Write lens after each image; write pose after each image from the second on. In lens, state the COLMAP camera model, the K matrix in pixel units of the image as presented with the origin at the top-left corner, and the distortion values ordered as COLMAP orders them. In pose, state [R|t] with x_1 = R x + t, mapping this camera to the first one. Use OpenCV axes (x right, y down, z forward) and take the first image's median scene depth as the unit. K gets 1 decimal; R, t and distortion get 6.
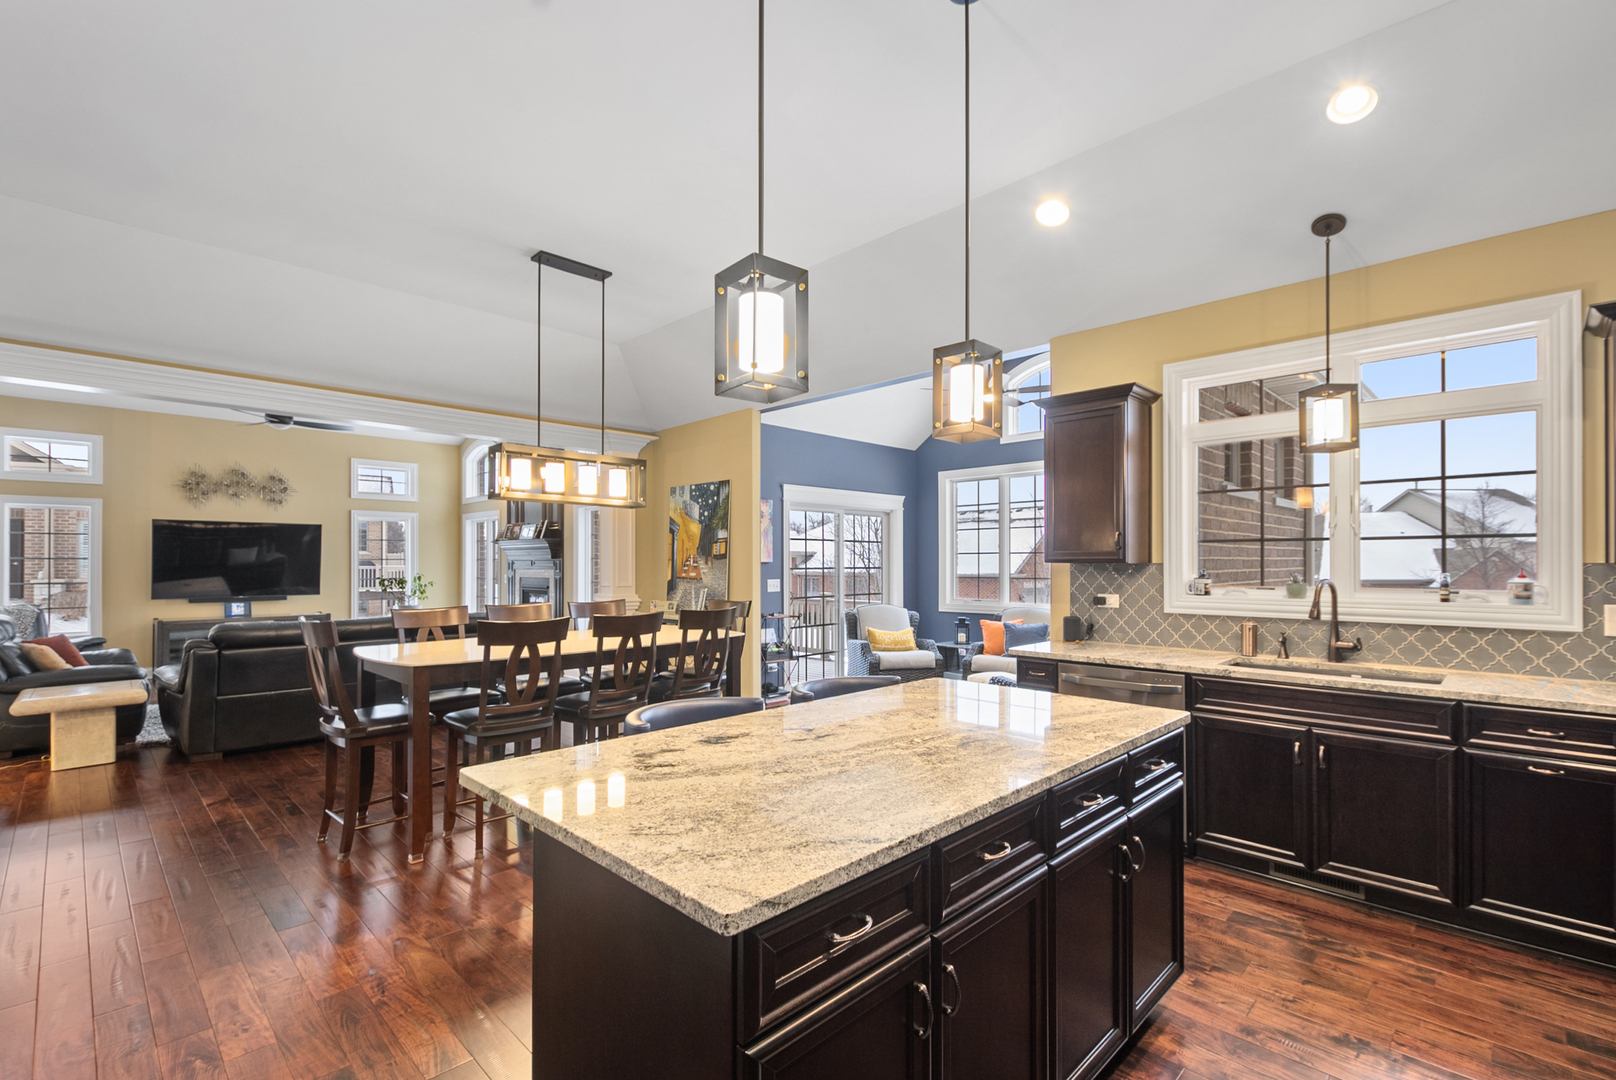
lens RADIAL K [[729.9, 0, 817.0], [0, 729.9, 555.3], [0, 0, 1]] dist [0.014890, 0.000137]
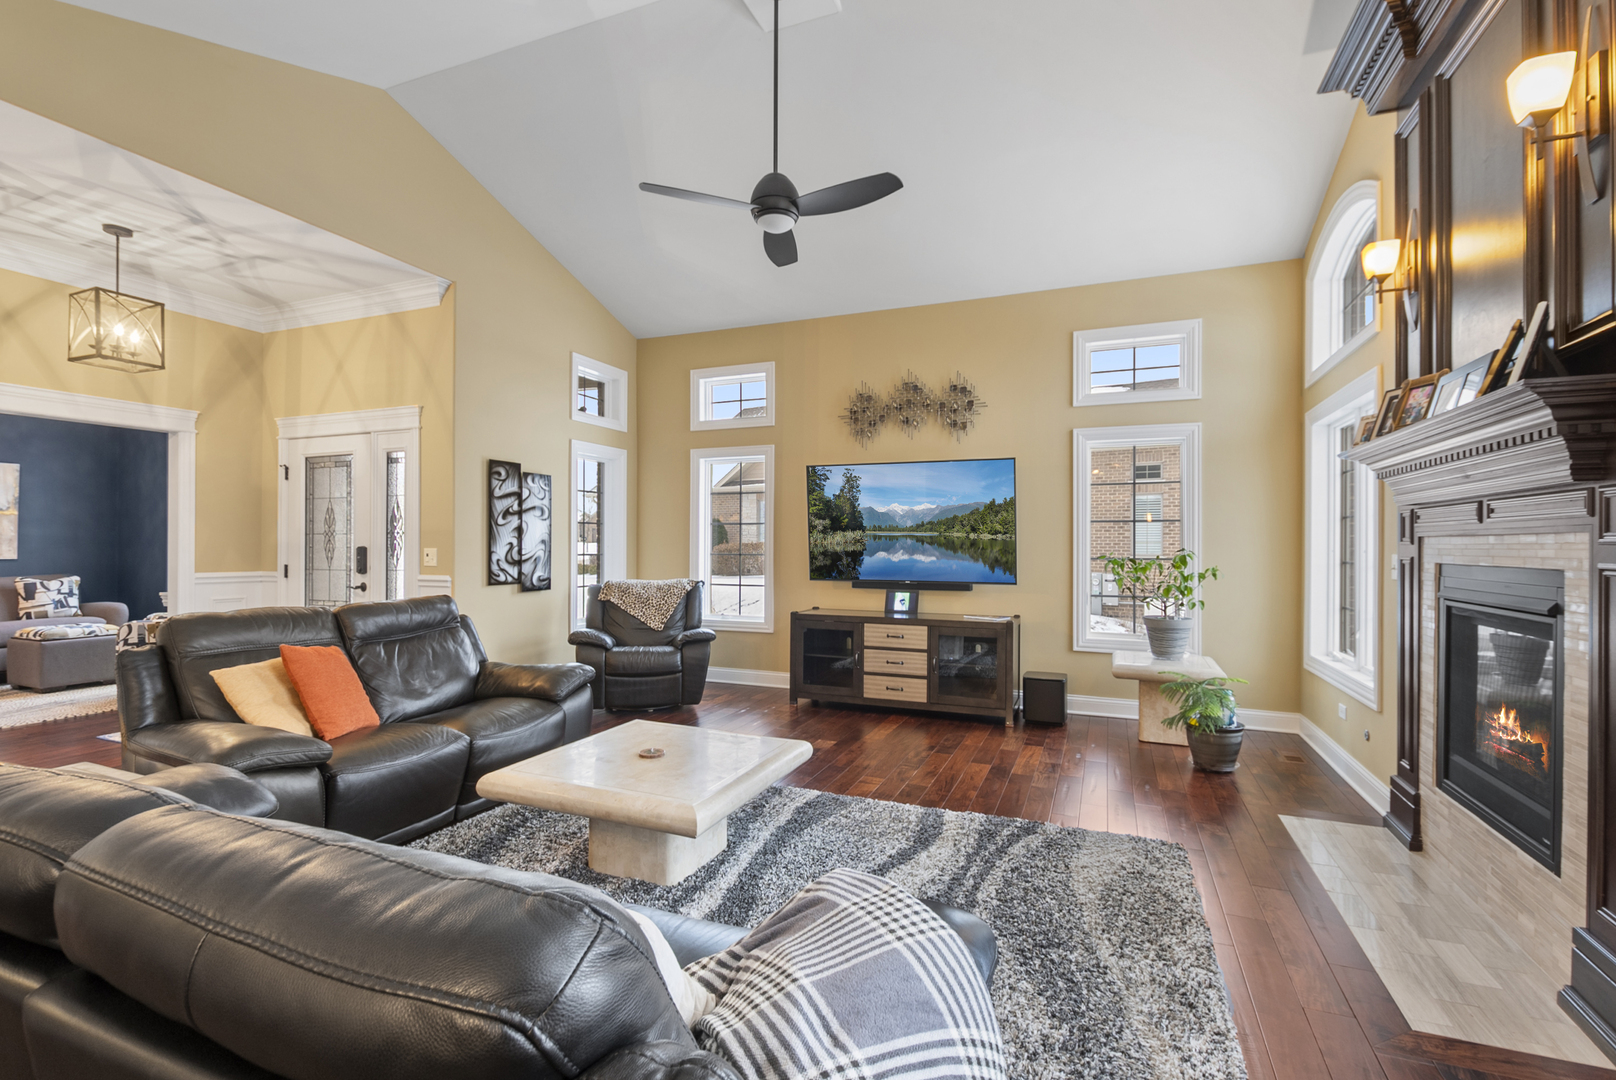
lens RADIAL K [[729.9, 0, 806.0], [0, 729.9, 537.0], [0, 0, 1]] dist [0.014890, 0.000137]
pose [[0.383852, -0.006653, -0.923371, -0.230845], [0.006008, 0.999971, -0.004708, 0.019702], [0.923375, -0.003740, 0.383881, 0.654772]]
